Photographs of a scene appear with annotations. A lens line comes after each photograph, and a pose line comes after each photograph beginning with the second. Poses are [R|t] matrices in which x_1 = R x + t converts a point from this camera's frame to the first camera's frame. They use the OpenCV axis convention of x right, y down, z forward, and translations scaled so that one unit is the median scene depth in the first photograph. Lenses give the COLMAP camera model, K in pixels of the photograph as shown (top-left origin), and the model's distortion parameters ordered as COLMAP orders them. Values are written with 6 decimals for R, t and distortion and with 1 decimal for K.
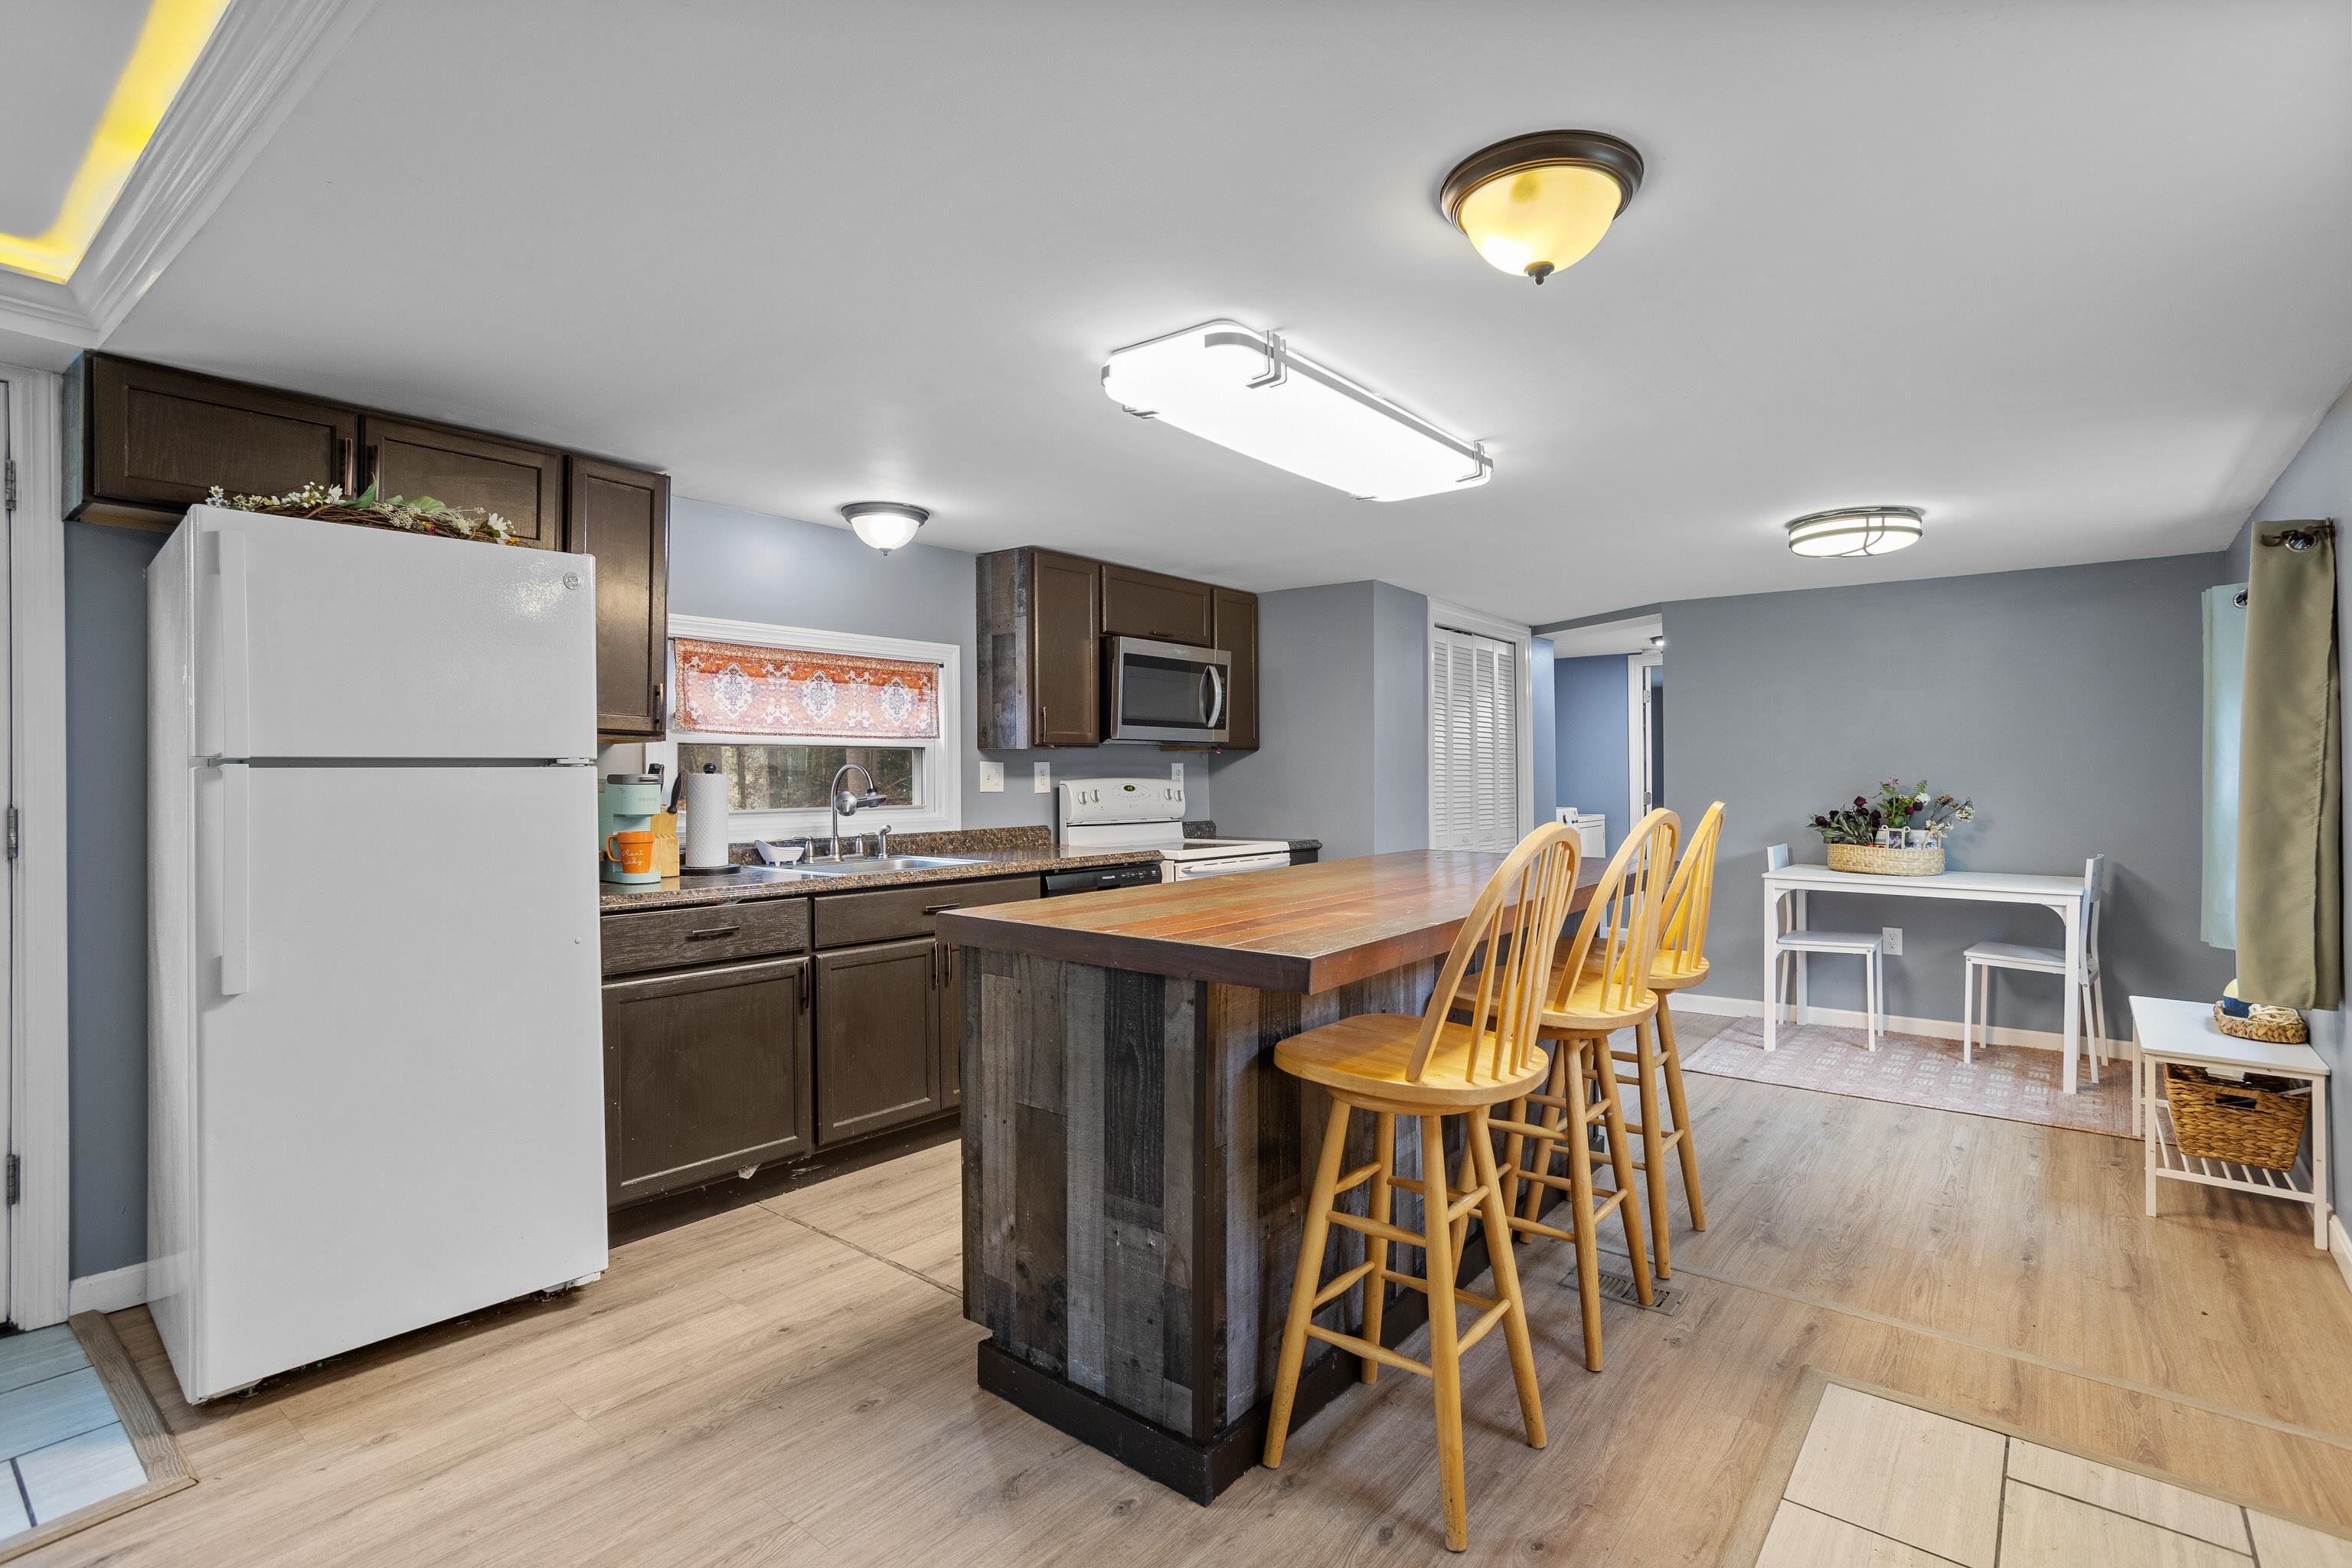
lens RADIAL K [[1138.3, 0, 1182.4], [0, 1138.3, 768.0], [0, 0, 1]] dist [-0.058841, 0.036127]
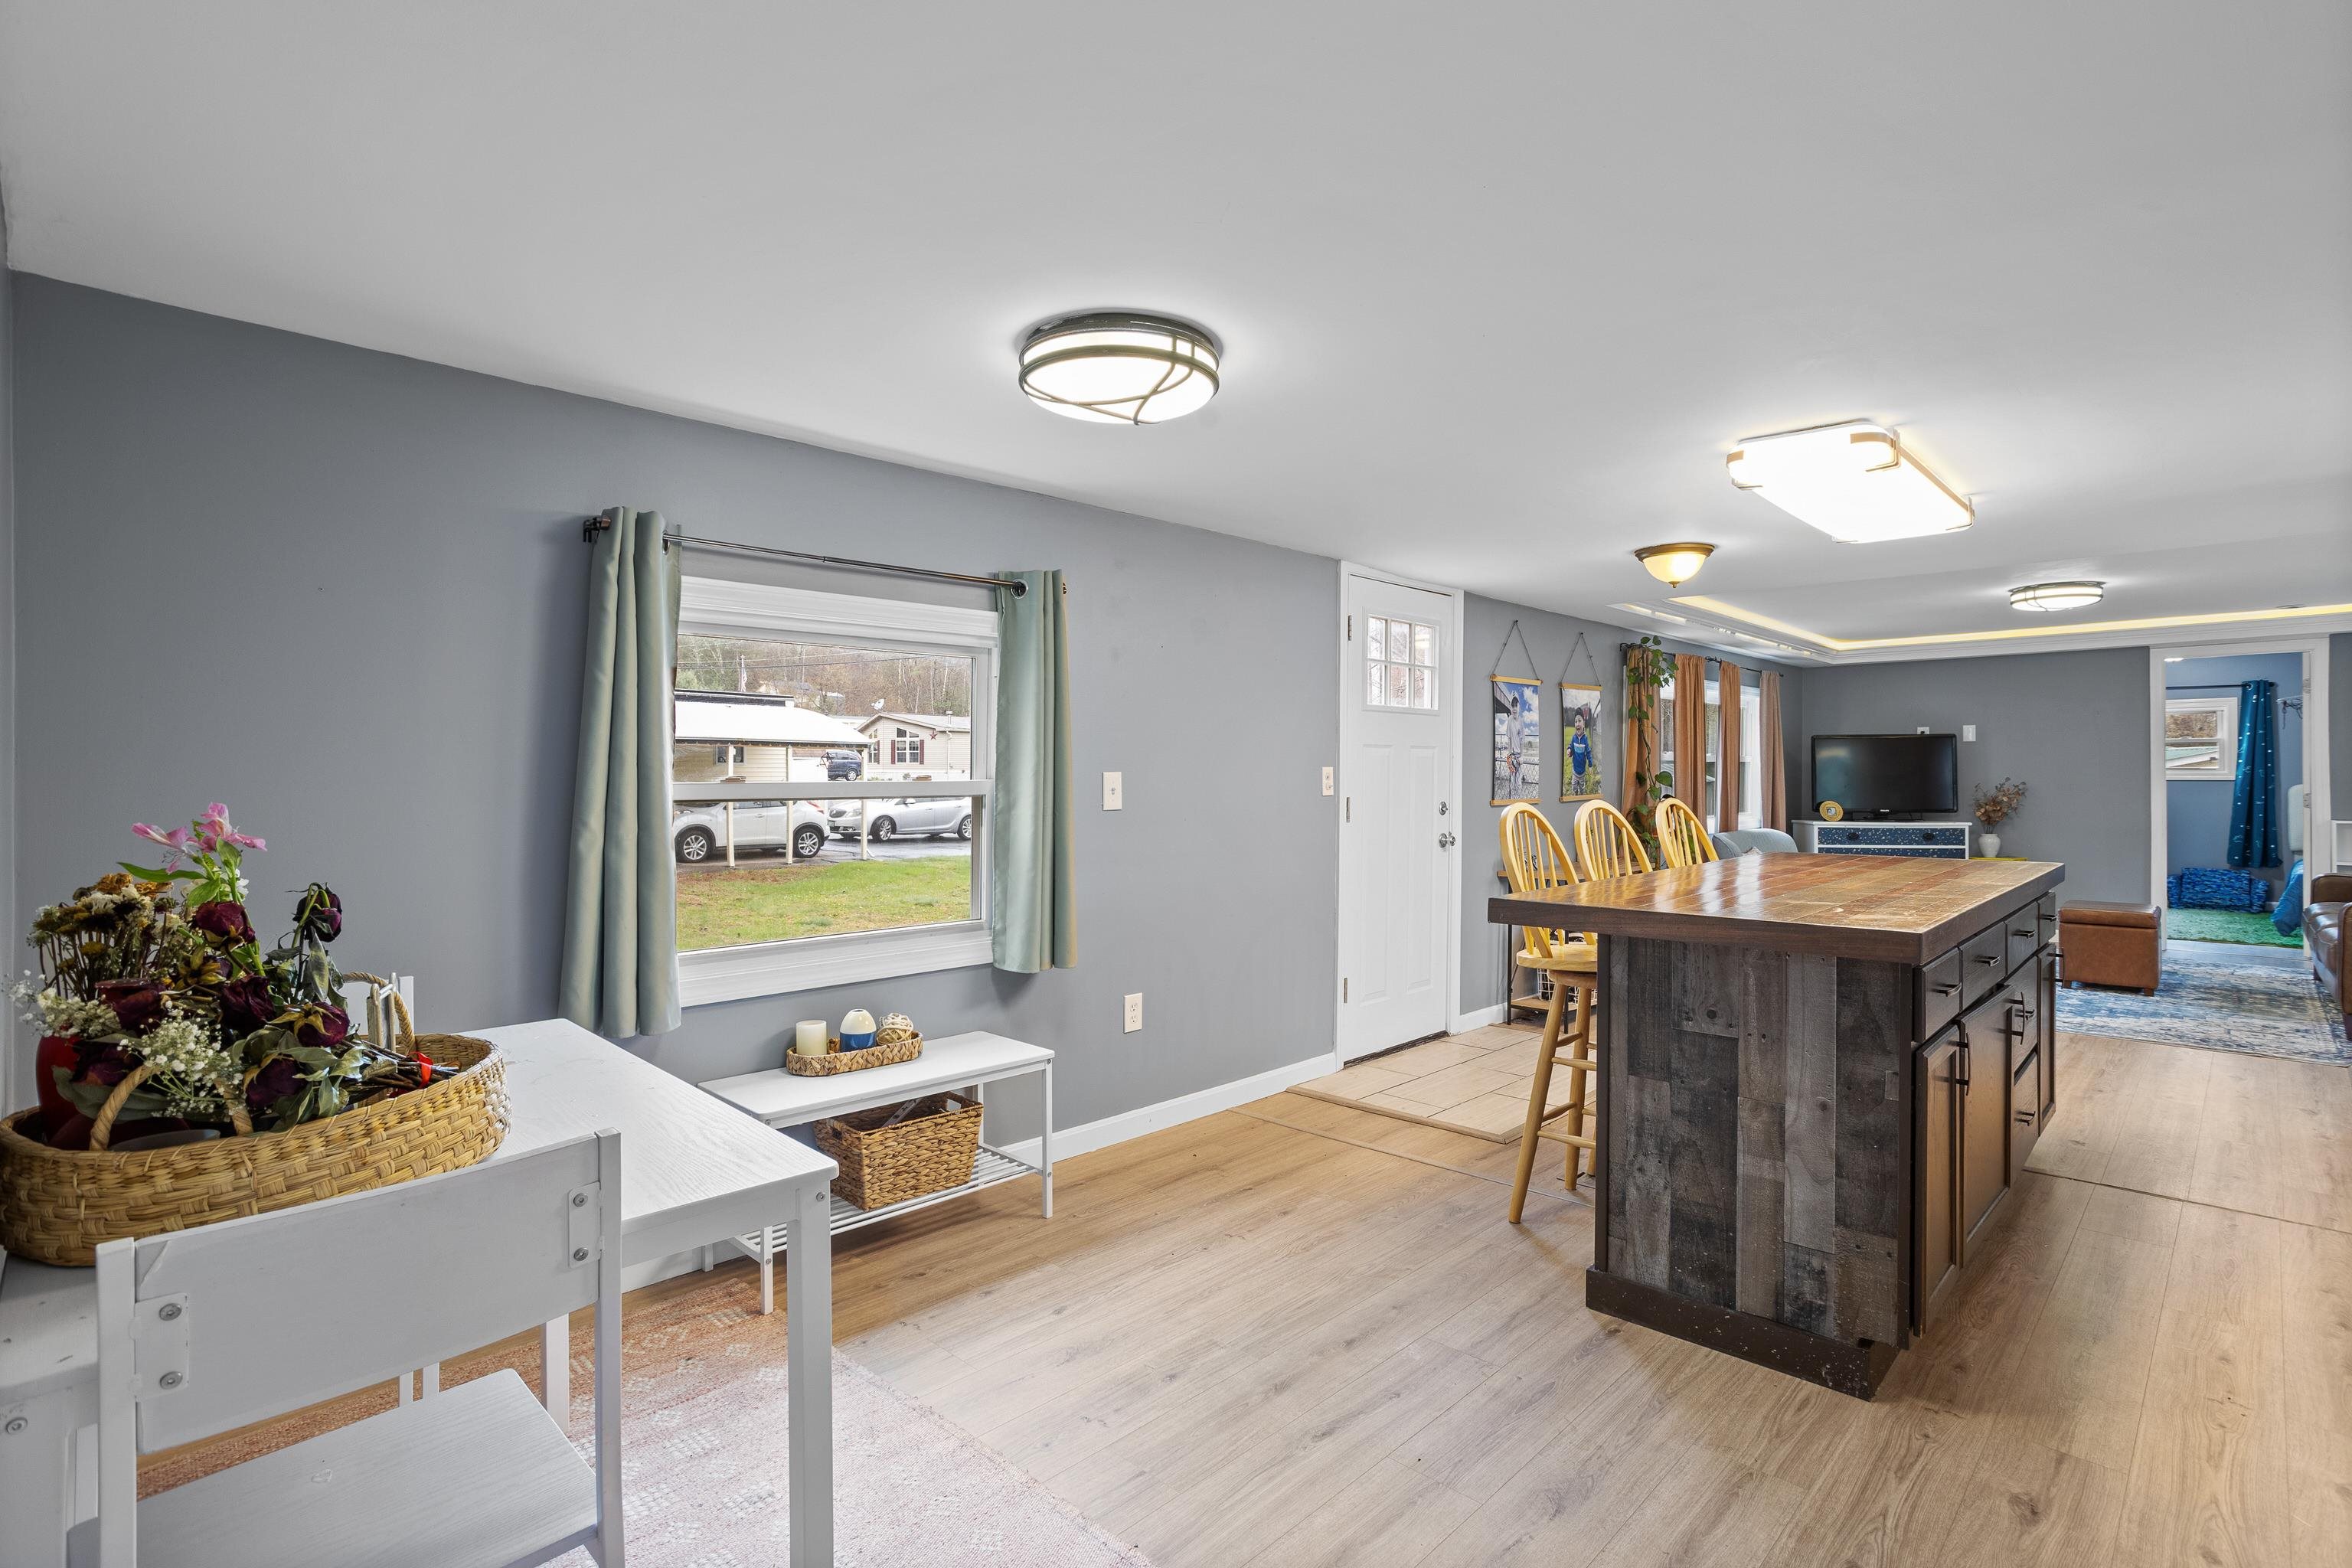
lens RADIAL K [[1138.3, 0, 1182.4], [0, 1138.3, 768.0], [0, 0, 1]] dist [-0.058841, 0.036127]
pose [[-0.995023, -0.000128, 0.099645, 0.517594], [-0.000434, 0.999995, -0.003053, -0.002079], [-0.099644, -0.003081, -0.995018, 1.609171]]
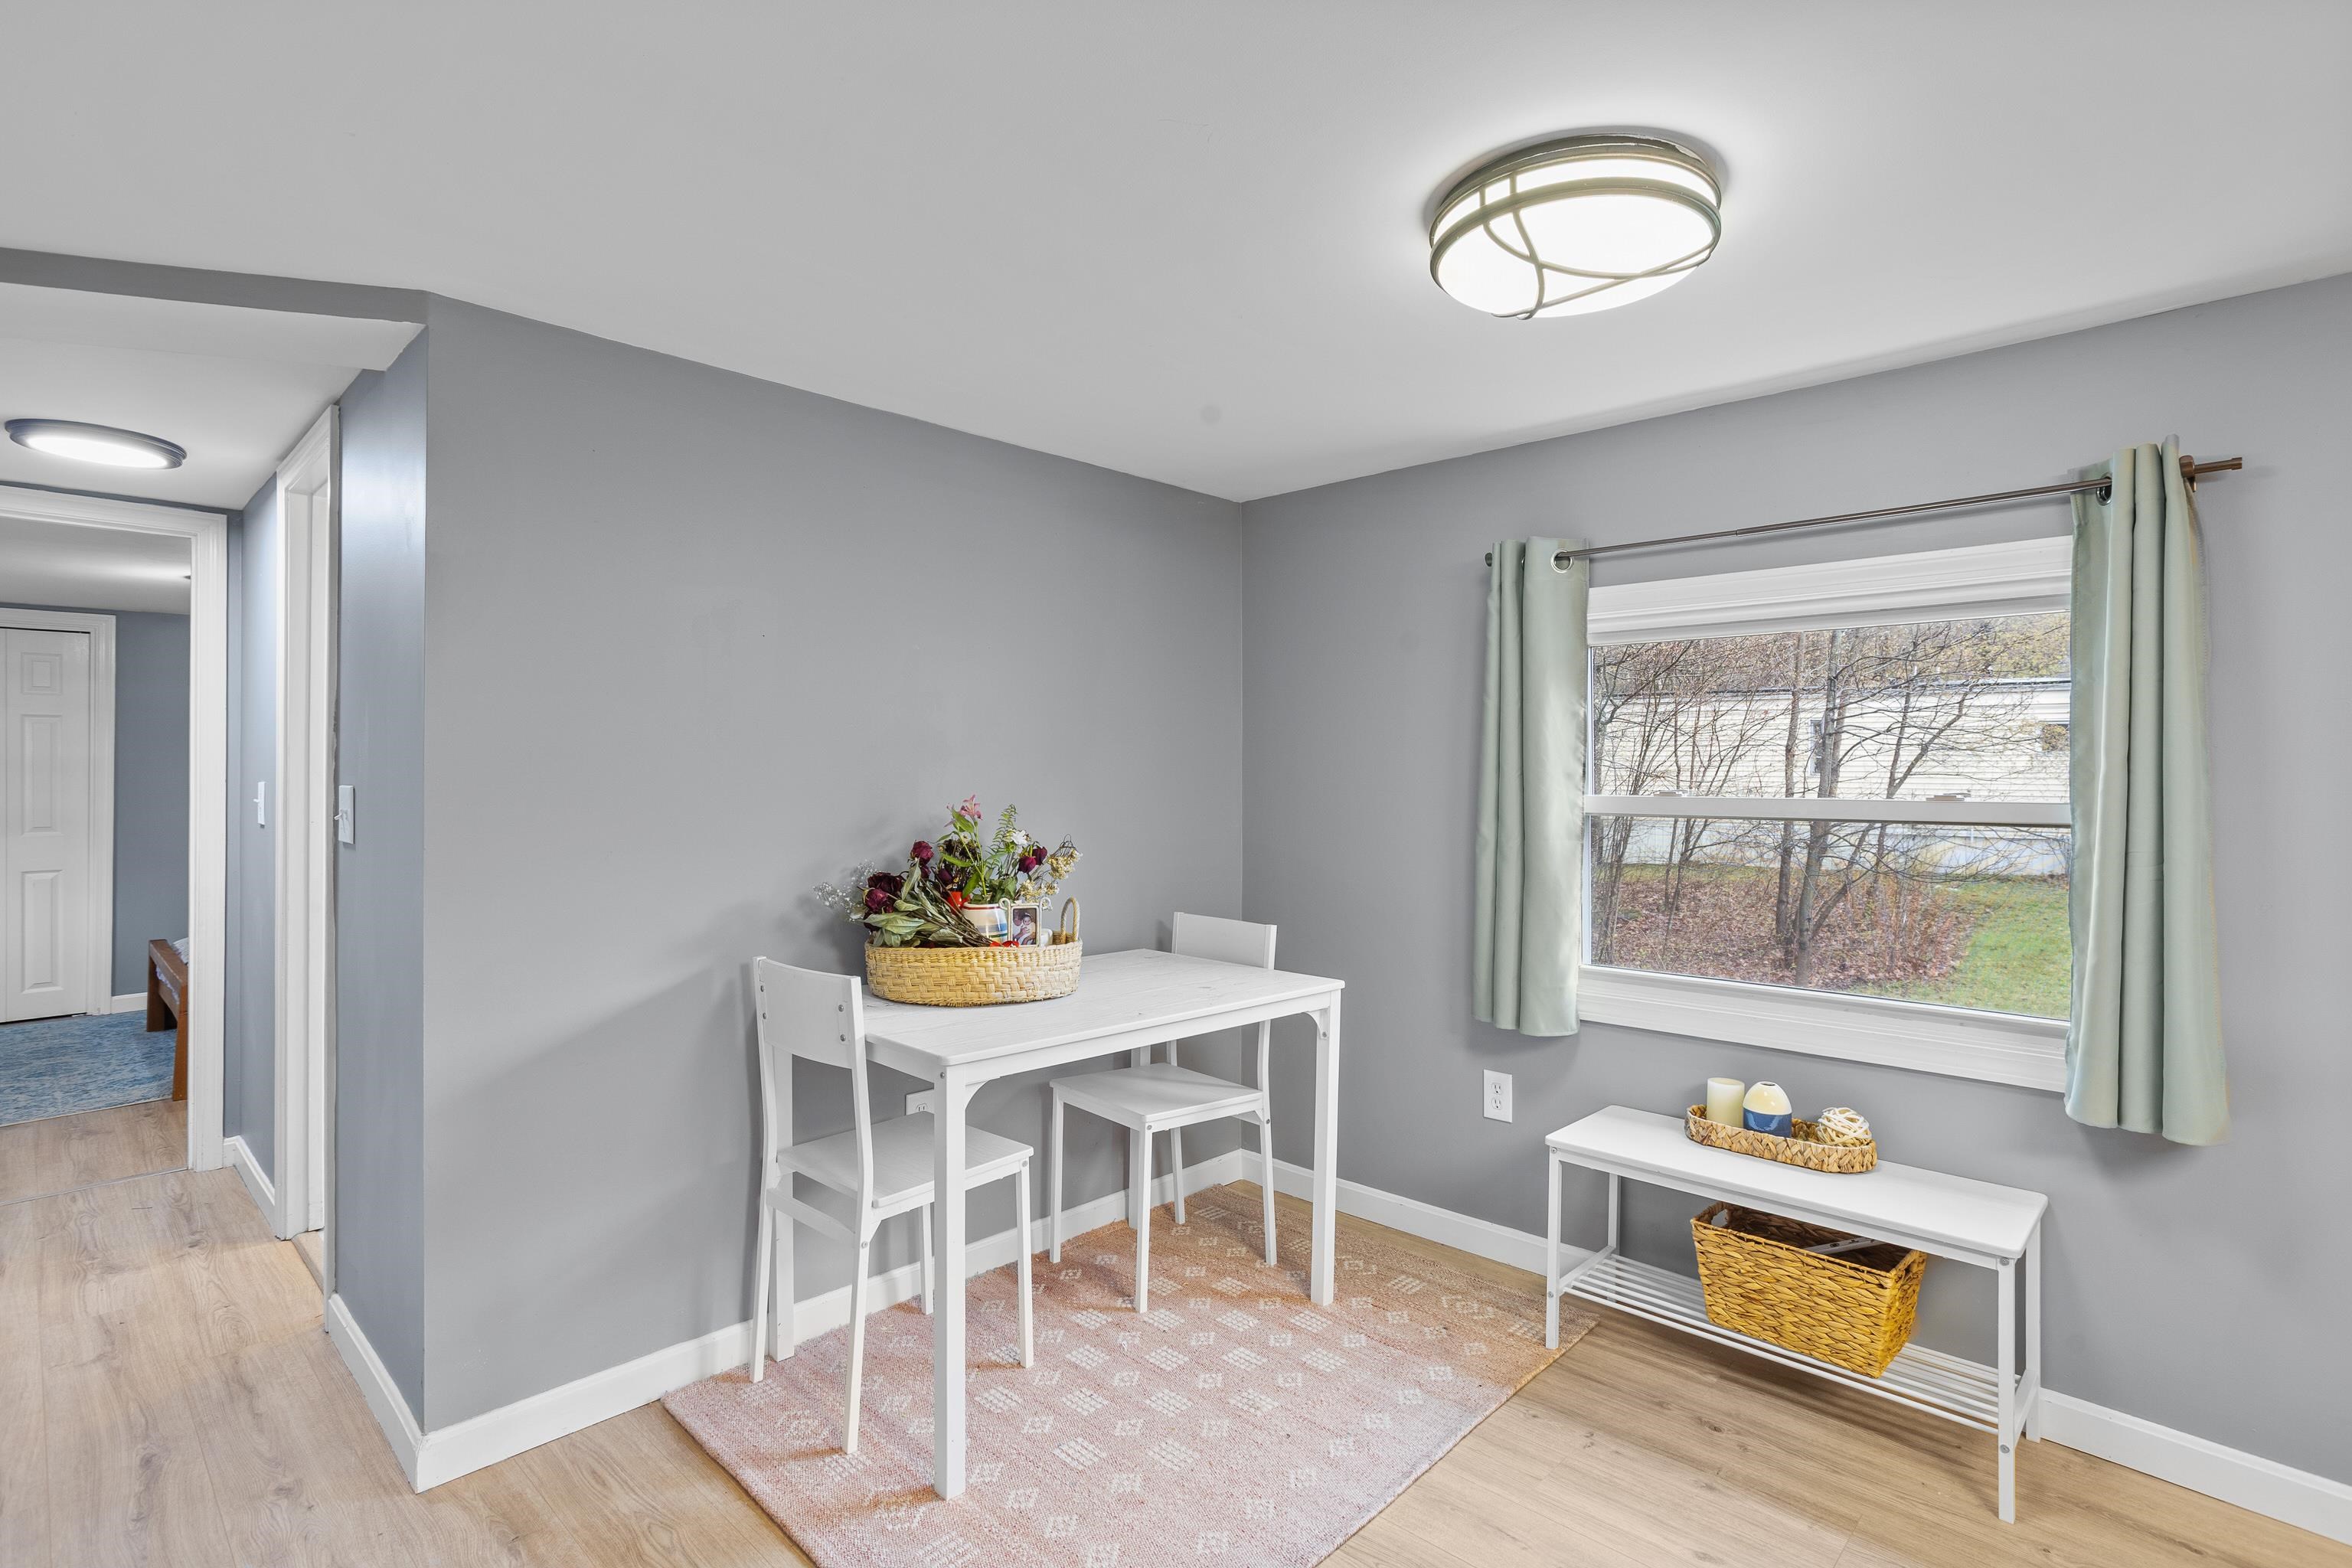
lens RADIAL K [[1138.3, 0, 1182.4], [0, 1138.3, 768.0], [0, 0, 1]] dist [-0.058841, 0.036127]
pose [[0.085412, 0.007512, 0.996317, 0.170481], [-0.009866, 0.999929, -0.006693, -0.005148], [-0.996297, -0.009258, 0.085480, 1.126296]]
